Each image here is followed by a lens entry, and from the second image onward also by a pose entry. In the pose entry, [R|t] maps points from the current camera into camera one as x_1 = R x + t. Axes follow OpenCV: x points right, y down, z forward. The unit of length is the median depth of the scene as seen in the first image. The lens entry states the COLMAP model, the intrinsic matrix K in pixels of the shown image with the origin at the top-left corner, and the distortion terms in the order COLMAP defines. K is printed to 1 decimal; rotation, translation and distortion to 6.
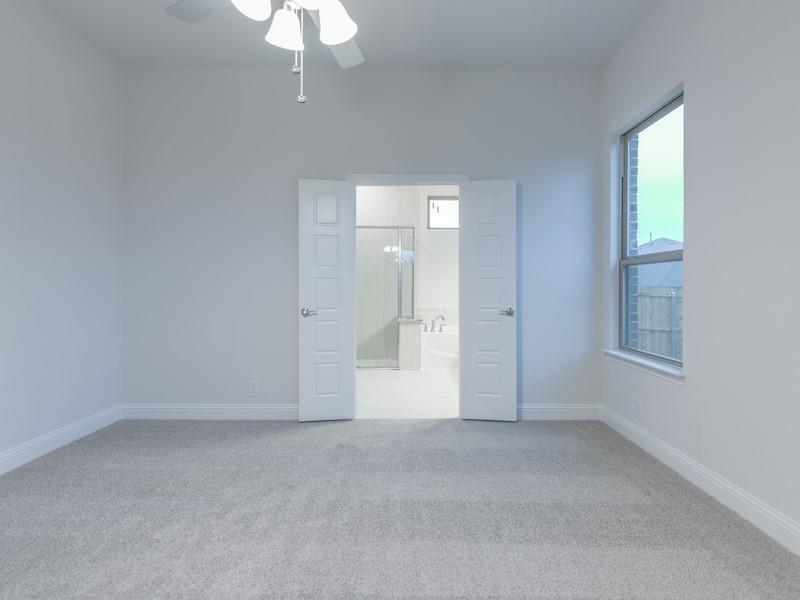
lens RADIAL K [[404.1, 0, 400.9], [0, 404.1, 296.5], [0, 0, 1]] dist [0.002189, -0.001231]
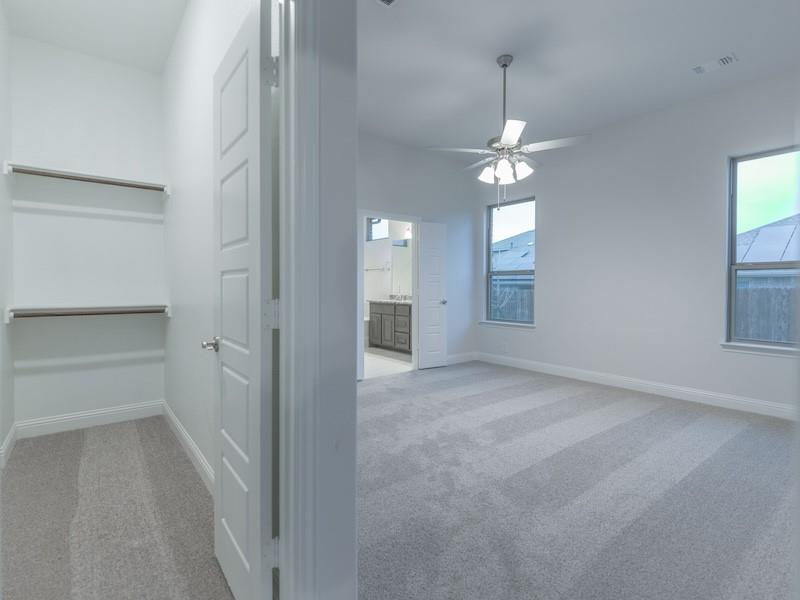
lens RADIAL K [[404.1, 0, 403.2], [0, 404.1, 295.5], [0, 0, 1]] dist [0.002189, -0.001231]
pose [[0.779780, -0.016602, 0.625834, -0.908523], [0.018205, 0.999827, 0.003840, 0.001127], [-0.625789, 0.008398, 0.779947, -0.211228]]
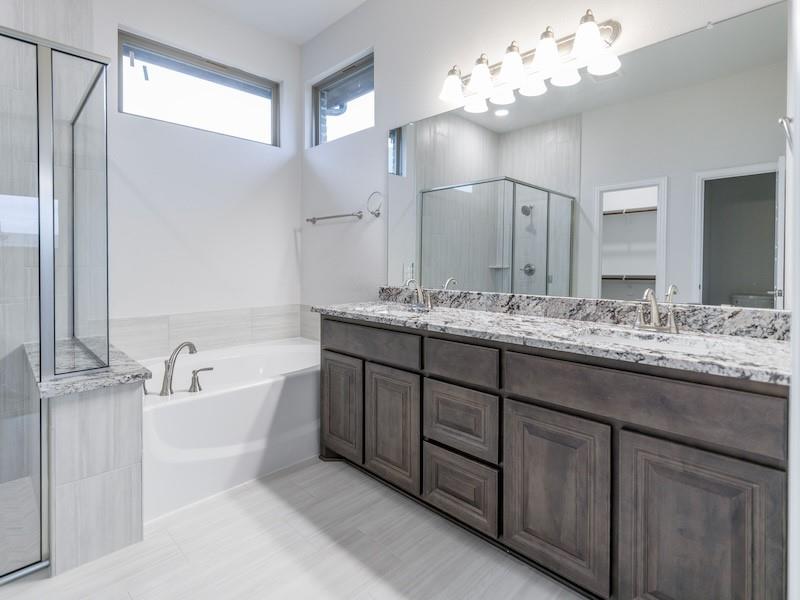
lens RADIAL K [[404.1, 0, 406.8], [0, 404.1, 268.8], [0, 0, 1]] dist [0.002189, -0.001231]
pose [[0.694255, -0.012247, 0.719625, -0.051547], [0.020397, 0.999788, -0.002663, -0.028303], [-0.719440, 0.016527, 0.694358, 1.060342]]
